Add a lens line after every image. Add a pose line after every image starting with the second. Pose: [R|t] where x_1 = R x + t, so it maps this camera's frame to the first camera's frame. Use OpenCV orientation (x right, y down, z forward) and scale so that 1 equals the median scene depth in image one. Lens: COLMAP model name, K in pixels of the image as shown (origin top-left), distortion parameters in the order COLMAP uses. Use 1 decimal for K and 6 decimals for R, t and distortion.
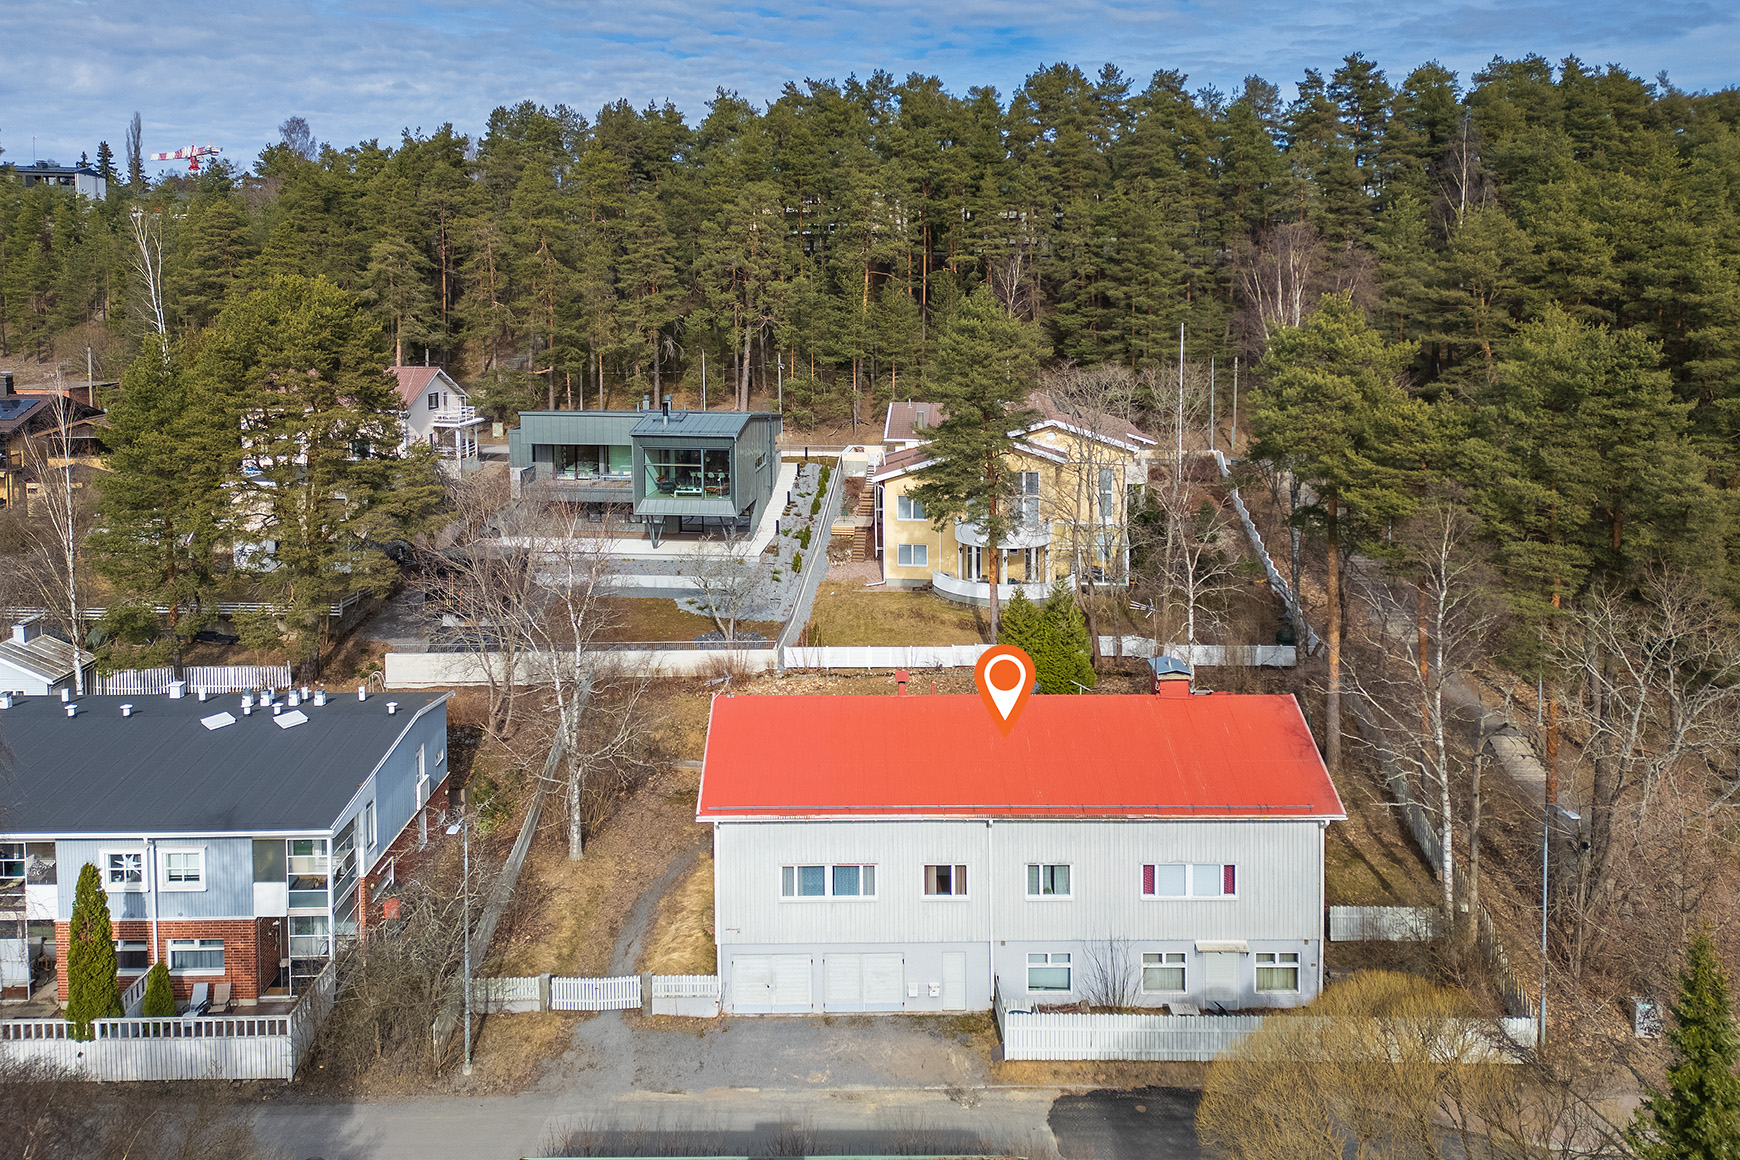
lens RADIAL K [[1156.4, 0, 936.7], [0, 1156.4, 578.2], [0, 0, 1]] dist [0.019661, -0.001926]
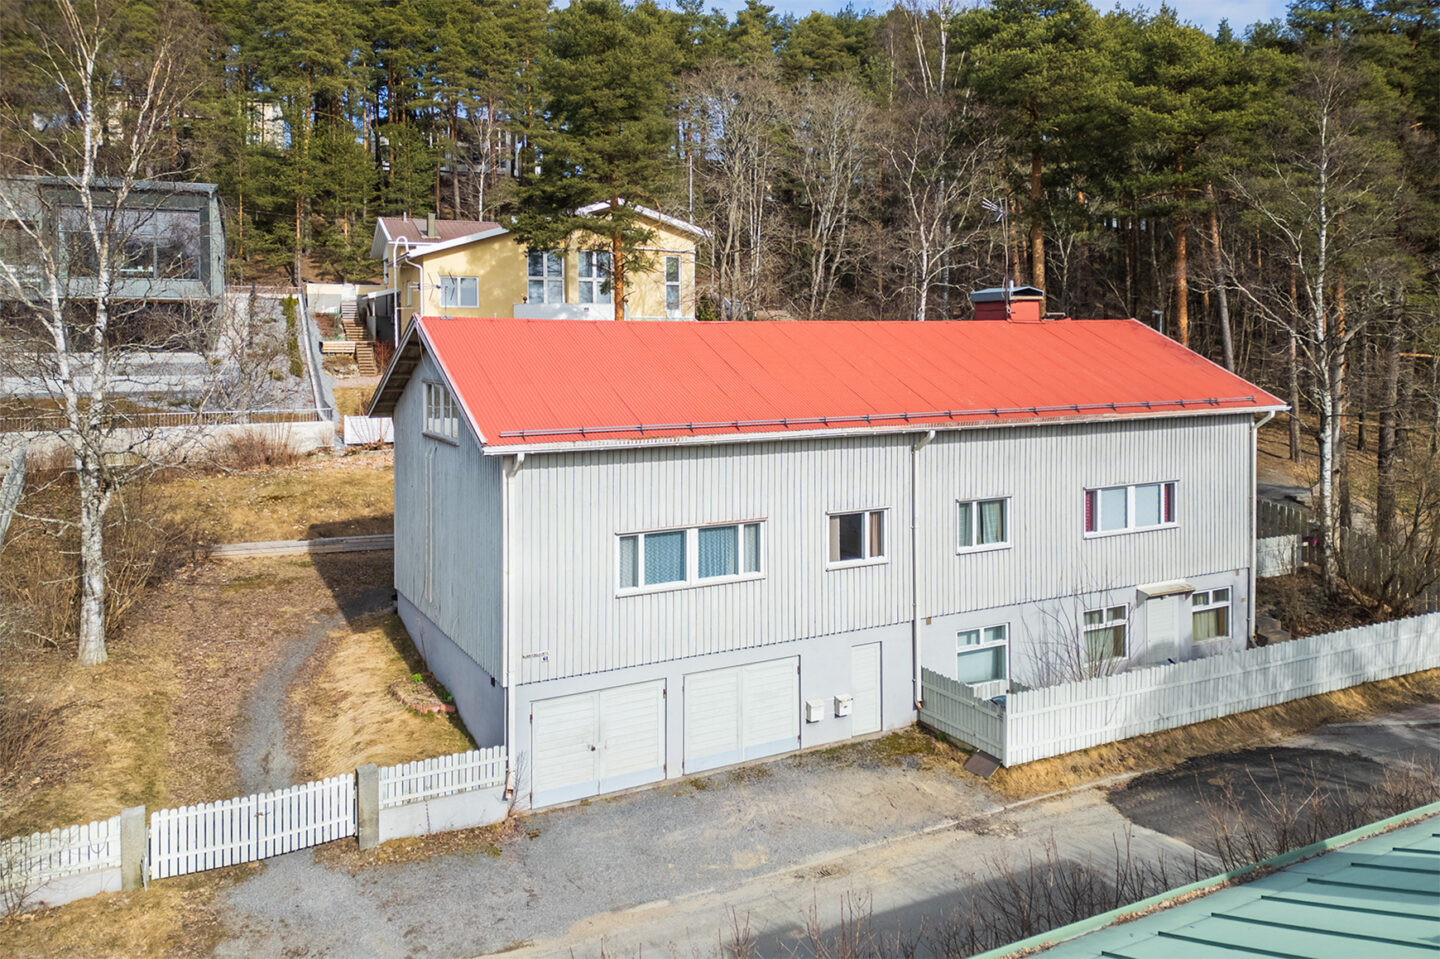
lens RADIAL K [[957.0, 0, 775.2], [0, 957.0, 478.0], [0, 0, 1]] dist [0.019661, -0.001926]
pose [[0.886655, -0.043656, 0.460367, -0.288184], [0.072375, 0.996366, -0.044910, 0.248116], [-0.456733, 0.073139, 0.886592, 0.524084]]
